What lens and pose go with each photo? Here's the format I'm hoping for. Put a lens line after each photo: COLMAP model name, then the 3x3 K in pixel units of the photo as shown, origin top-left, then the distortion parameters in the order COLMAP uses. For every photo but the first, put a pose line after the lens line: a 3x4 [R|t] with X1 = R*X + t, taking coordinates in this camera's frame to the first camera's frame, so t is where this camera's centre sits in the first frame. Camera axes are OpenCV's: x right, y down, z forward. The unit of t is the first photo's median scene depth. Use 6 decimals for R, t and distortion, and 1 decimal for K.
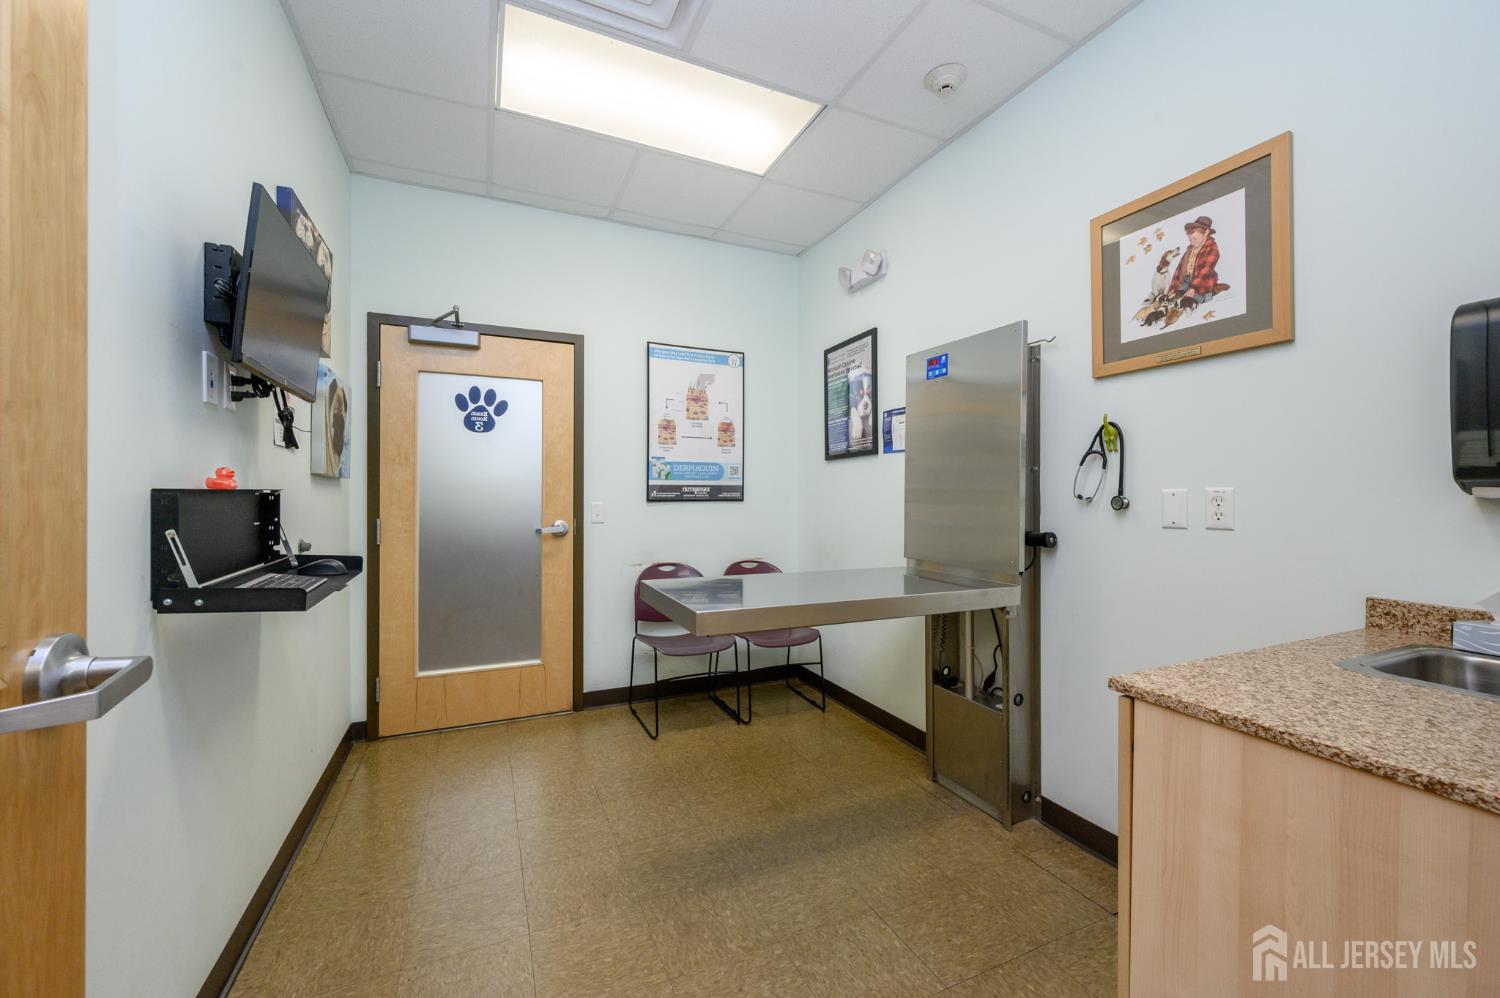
lens RADIAL K [[587.7, 0, 748.2], [0, 587.7, 493.2], [0, 0, 1]] dist [-0.002251, -0.000250]
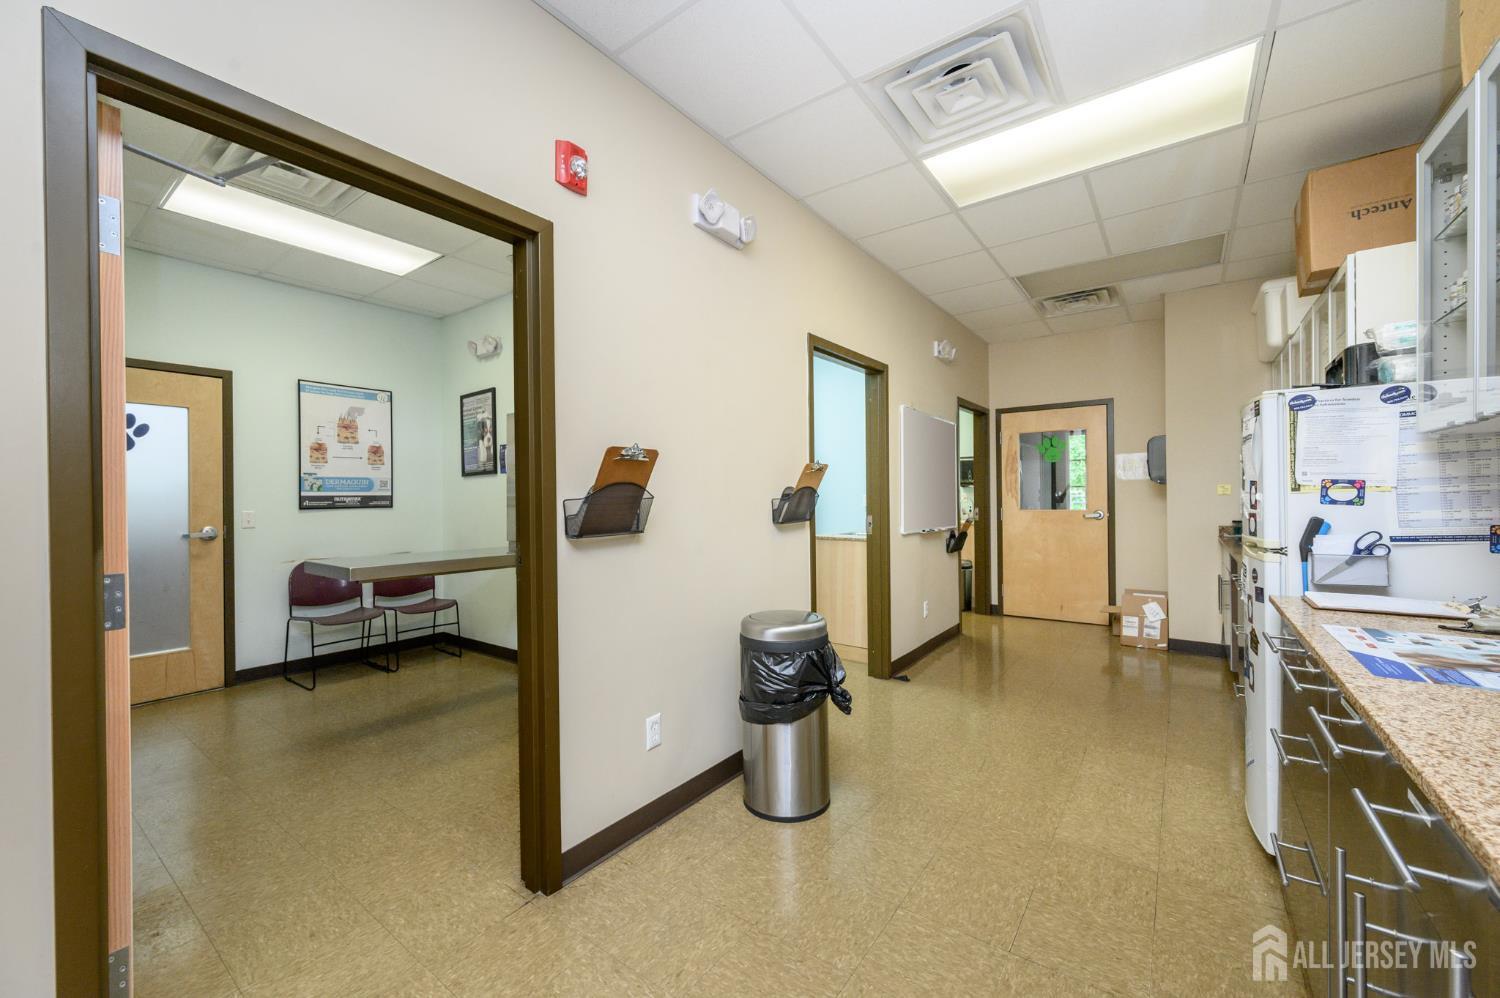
lens RADIAL K [[587.7, 0, 754.0], [0, 587.7, 497.9], [0, 0, 1]] dist [-0.002251, -0.000250]
pose [[0.869180, -0.011000, 0.494373, 0.047277], [0.011732, 0.999930, 0.001622, -0.000631], [-0.494356, 0.004391, 0.869248, -0.535919]]
